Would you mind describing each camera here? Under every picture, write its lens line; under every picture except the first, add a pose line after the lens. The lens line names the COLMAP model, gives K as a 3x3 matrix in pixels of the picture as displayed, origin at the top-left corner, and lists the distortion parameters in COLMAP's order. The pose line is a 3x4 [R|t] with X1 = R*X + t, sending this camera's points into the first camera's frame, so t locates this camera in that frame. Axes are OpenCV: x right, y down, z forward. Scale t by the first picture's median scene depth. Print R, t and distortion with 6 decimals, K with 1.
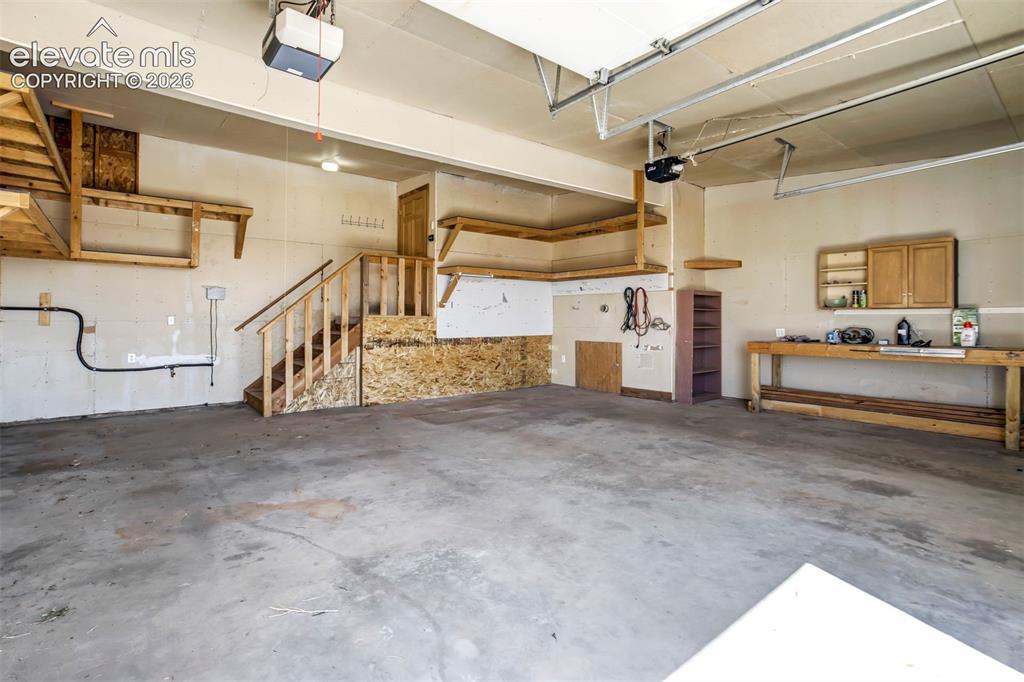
lens RADIAL K [[479.9, 0, 513.2], [0, 479.9, 327.8], [0, 0, 1]] dist [-0.039178, 0.022182]
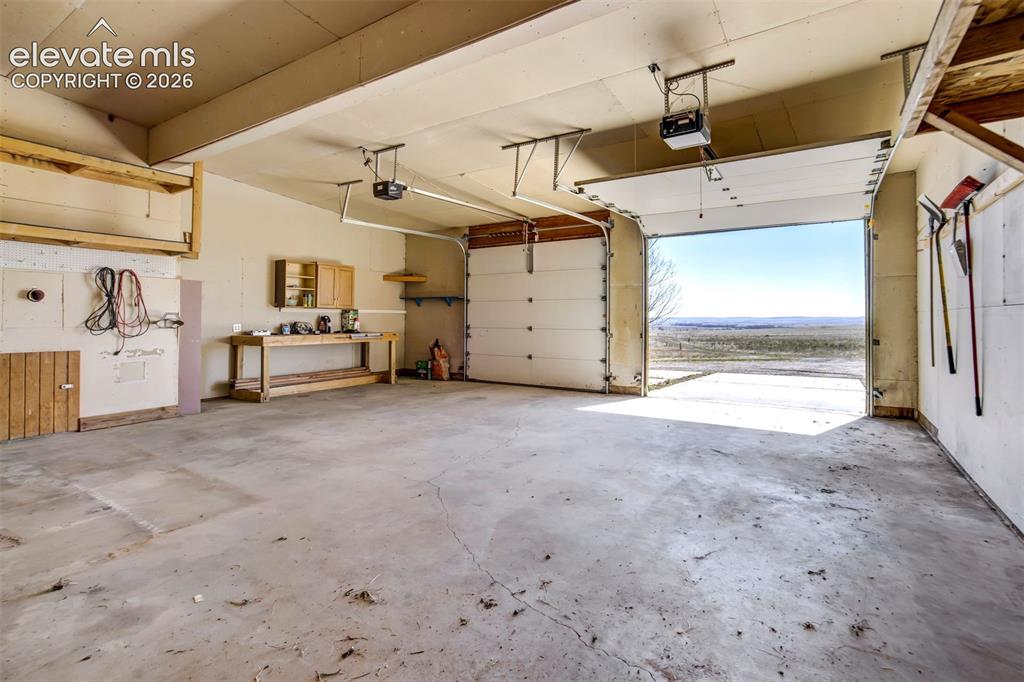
lens RADIAL K [[479.9, 0, 513.2], [0, 479.9, 327.8], [0, 0, 1]] dist [-0.039178, 0.022182]
pose [[-0.311014, -0.019327, 0.950209, -0.582736], [0.011905, 0.999636, 0.024229, -0.007840], [-0.950331, 0.018848, -0.310671, 0.669294]]
